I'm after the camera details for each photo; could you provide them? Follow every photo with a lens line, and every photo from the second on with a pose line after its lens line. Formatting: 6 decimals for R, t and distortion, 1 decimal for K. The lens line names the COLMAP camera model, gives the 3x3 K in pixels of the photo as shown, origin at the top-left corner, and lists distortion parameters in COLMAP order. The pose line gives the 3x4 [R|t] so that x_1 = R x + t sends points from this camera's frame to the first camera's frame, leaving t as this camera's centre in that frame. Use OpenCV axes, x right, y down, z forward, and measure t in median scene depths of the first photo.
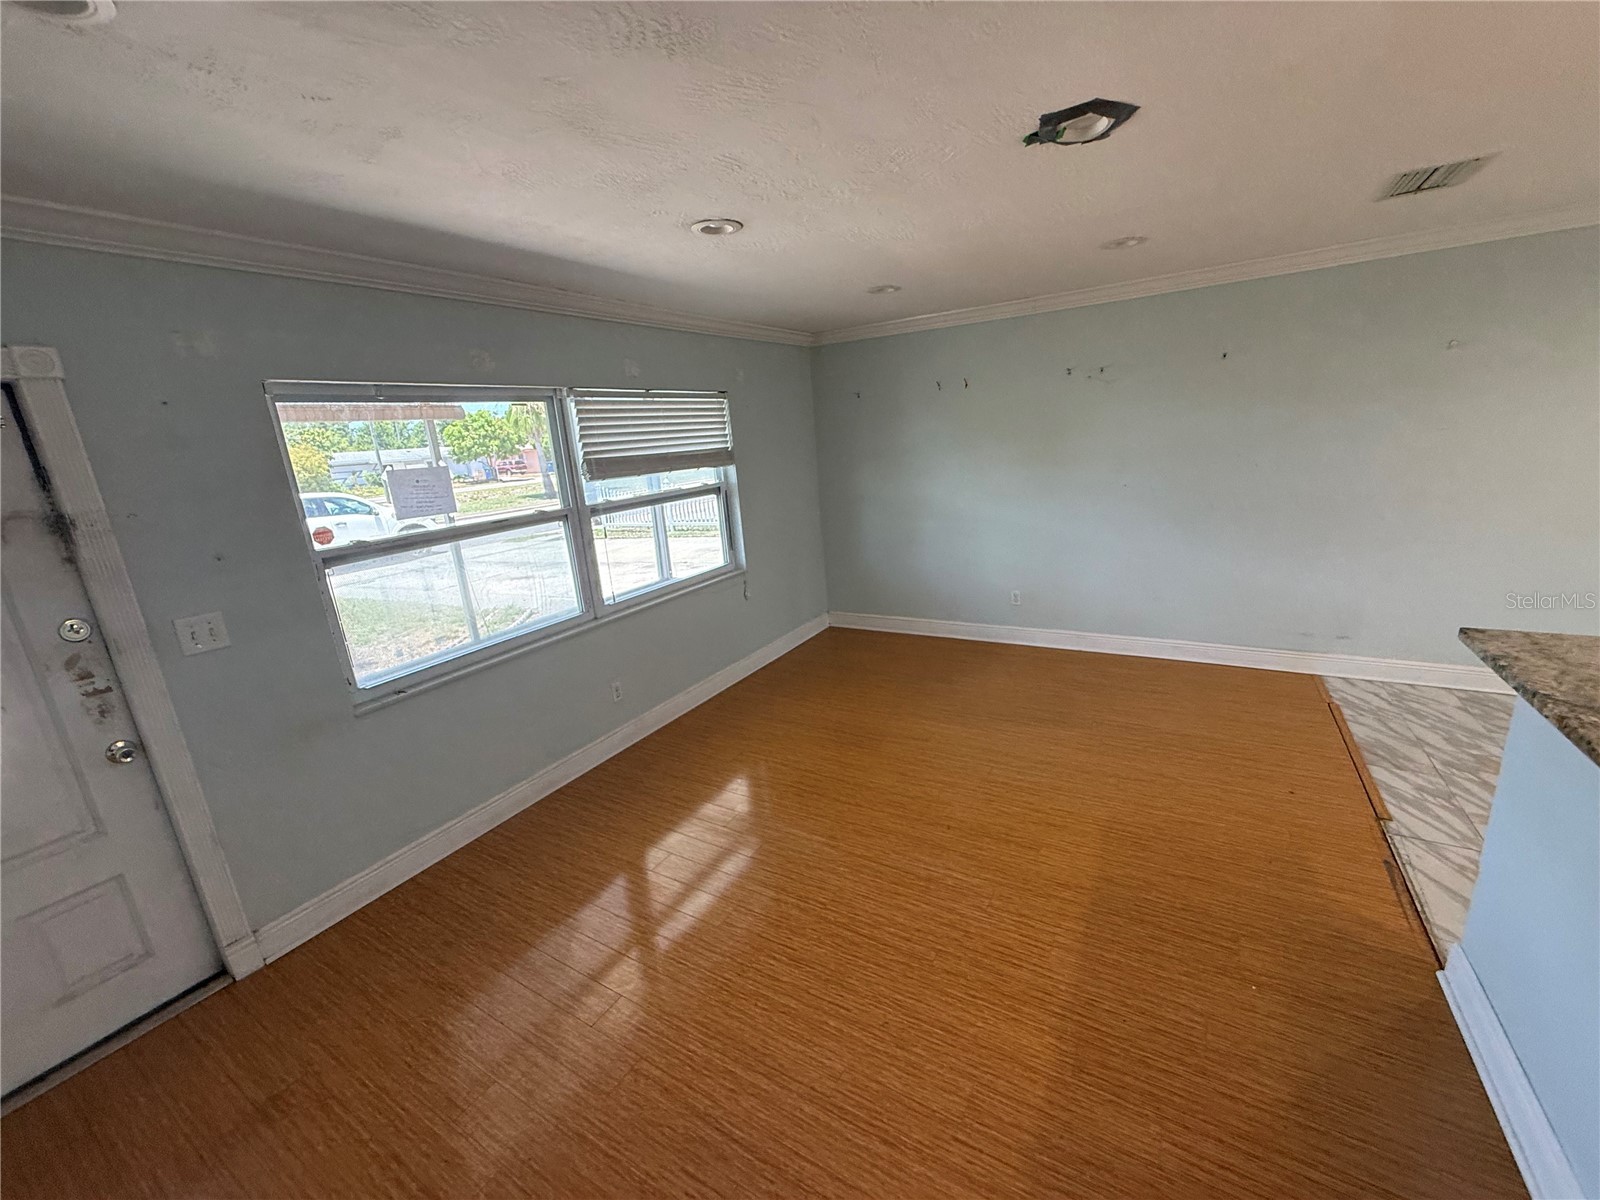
lens RADIAL K [[635.9, 0, 796.7], [0, 635.9, 601.9], [0, 0, 1]] dist [-0.000247, -0.000244]
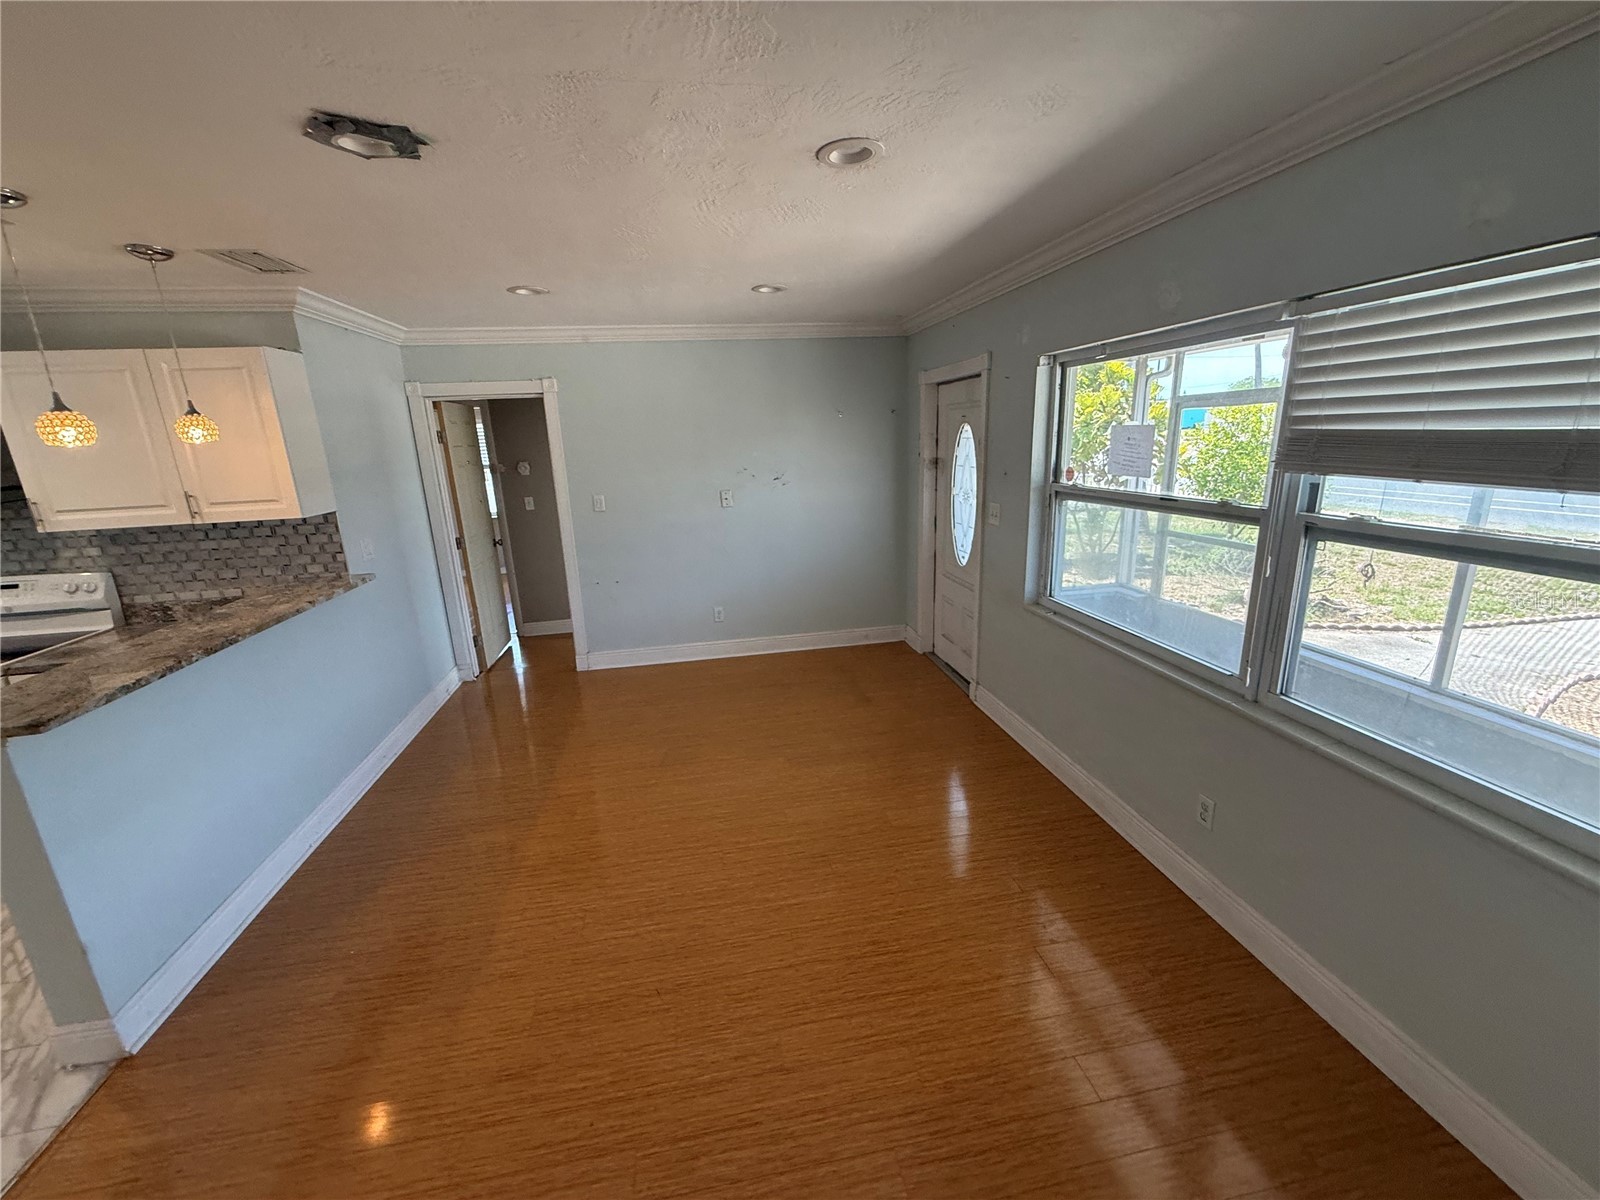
lens RADIAL K [[635.9, 0, 796.7], [0, 635.9, 601.9], [0, 0, 1]] dist [-0.000247, -0.000244]
pose [[-0.745959, 0.272346, -0.607761, 0.357881], [-0.075625, 0.872023, 0.483587, -0.328268], [0.661685, 0.406698, -0.629897, 1.121476]]
